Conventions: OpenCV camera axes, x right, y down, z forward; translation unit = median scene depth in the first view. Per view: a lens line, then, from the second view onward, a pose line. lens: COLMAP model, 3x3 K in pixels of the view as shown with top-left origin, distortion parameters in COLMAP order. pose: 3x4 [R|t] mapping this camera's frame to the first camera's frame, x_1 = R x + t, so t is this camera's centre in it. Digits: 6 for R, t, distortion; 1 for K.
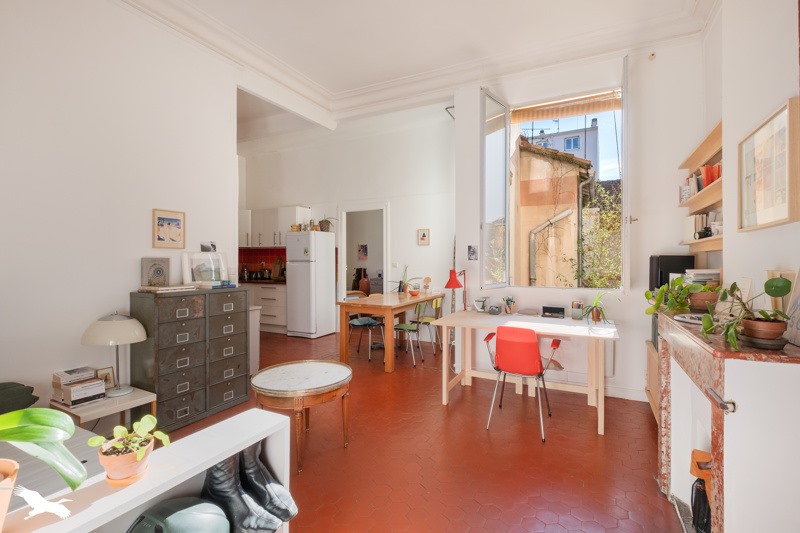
lens RADIAL K [[344.5, 0, 402.5], [0, 344.5, 260.9], [0, 0, 1]] dist [-0.003306, -0.000112]
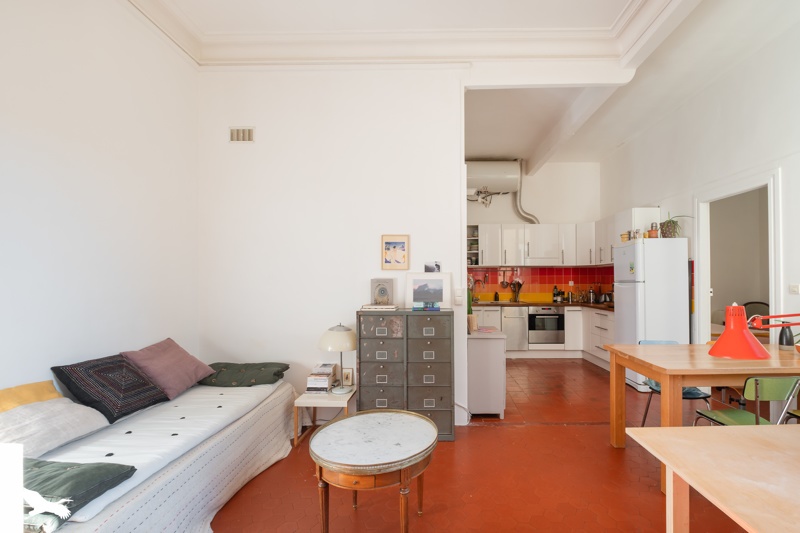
lens RADIAL K [[355.1, 0, 463.2], [0, 355.1, 280.5], [0, 0, 1]] dist [0.002219, -0.000047]
pose [[0.479779, -0.001535, -0.877388, 0.370636], [0.000932, 0.999999, -0.001239, -0.001639], [0.877389, -0.000223, 0.479780, 0.607195]]
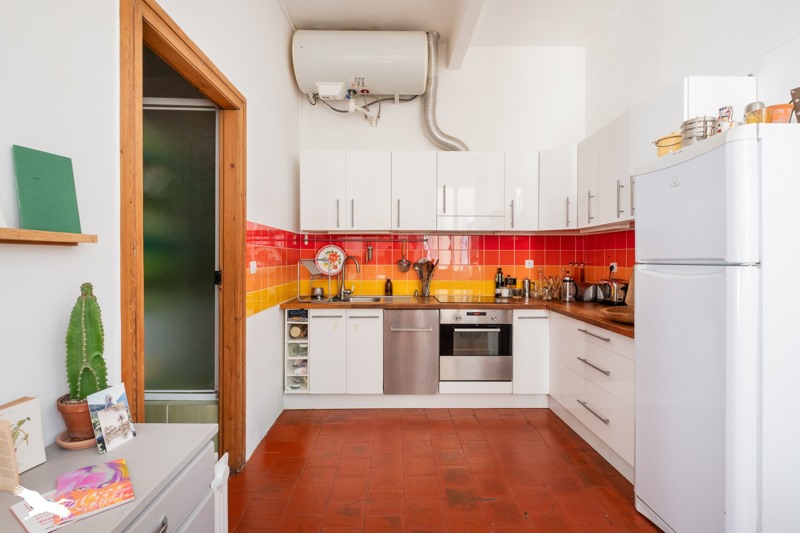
lens RADIAL K [[344.5, 0, 397.5], [0, 344.5, 260.8], [0, 0, 1]] dist [-0.003306, -0.000112]
pose [[0.400001, 0.009344, -0.916467, -0.271150], [-0.005342, 0.999955, 0.007864, -0.003339], [0.916499, 0.001750, 0.400033, 1.293110]]
